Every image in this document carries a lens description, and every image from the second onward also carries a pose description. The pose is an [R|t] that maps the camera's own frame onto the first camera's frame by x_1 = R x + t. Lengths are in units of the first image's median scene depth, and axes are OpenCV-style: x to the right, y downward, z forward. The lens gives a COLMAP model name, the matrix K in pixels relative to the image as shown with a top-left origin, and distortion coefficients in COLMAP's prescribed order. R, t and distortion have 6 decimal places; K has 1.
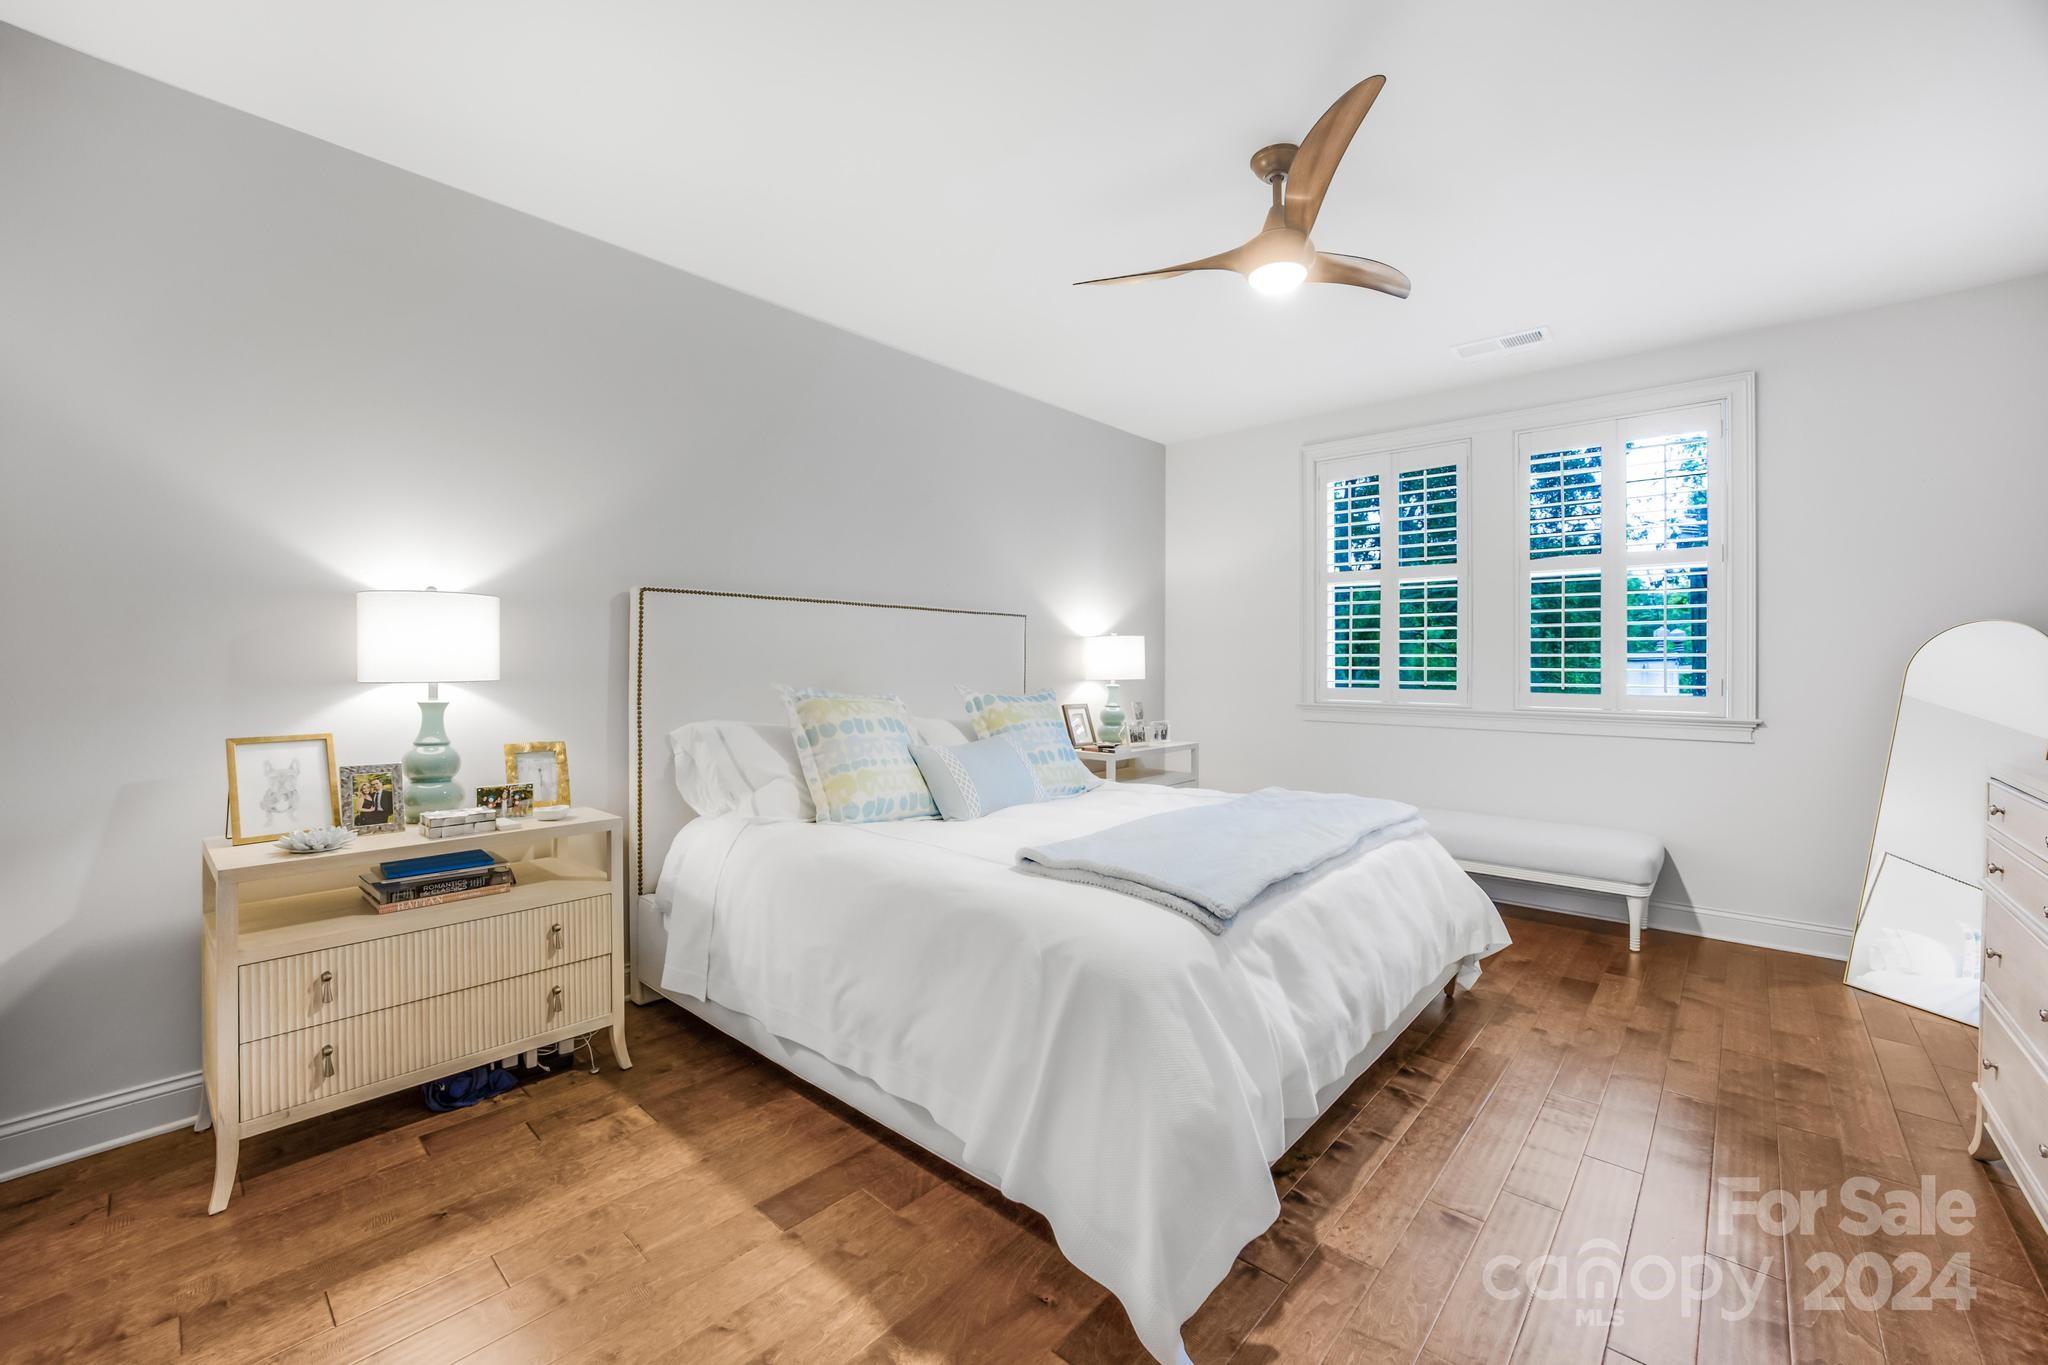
lens RADIAL K [[825.5, 0, 1016.1], [0, 825.5, 677.2], [0, 0, 1]] dist [-0.022257, 0.002998]
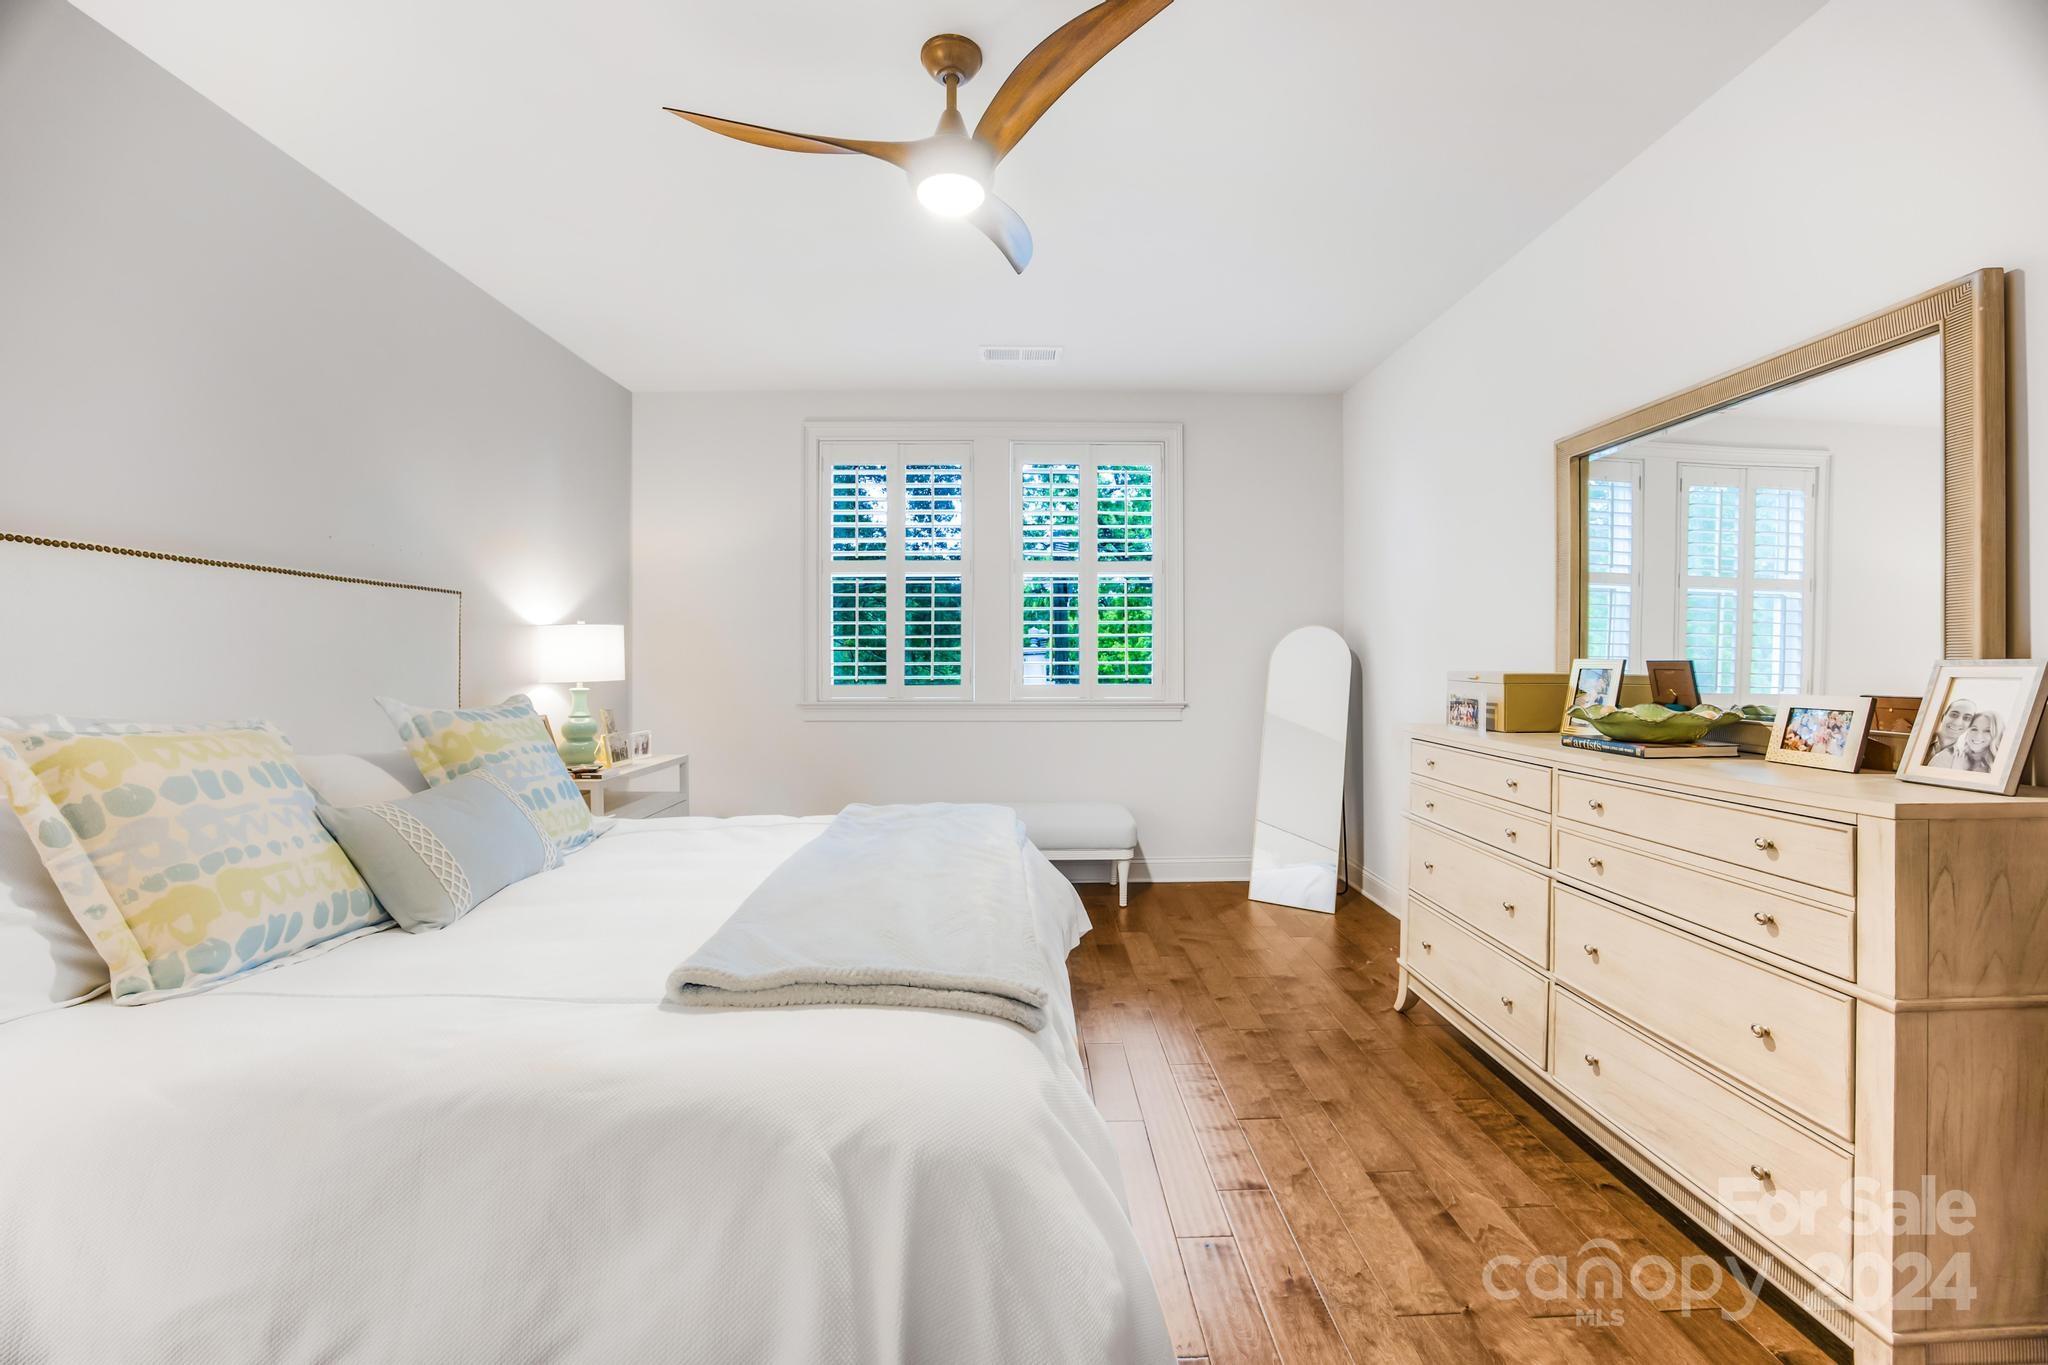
lens RADIAL K [[825.5, 0, 1028.6], [0, 825.5, 672.0], [0, 0, 1]] dist [-0.022257, 0.002998]
pose [[0.745177, -0.017759, 0.666630, -0.137508], [0.018900, 0.999806, 0.005508, -0.004483], [-0.666598, 0.008495, 0.745369, 0.266500]]
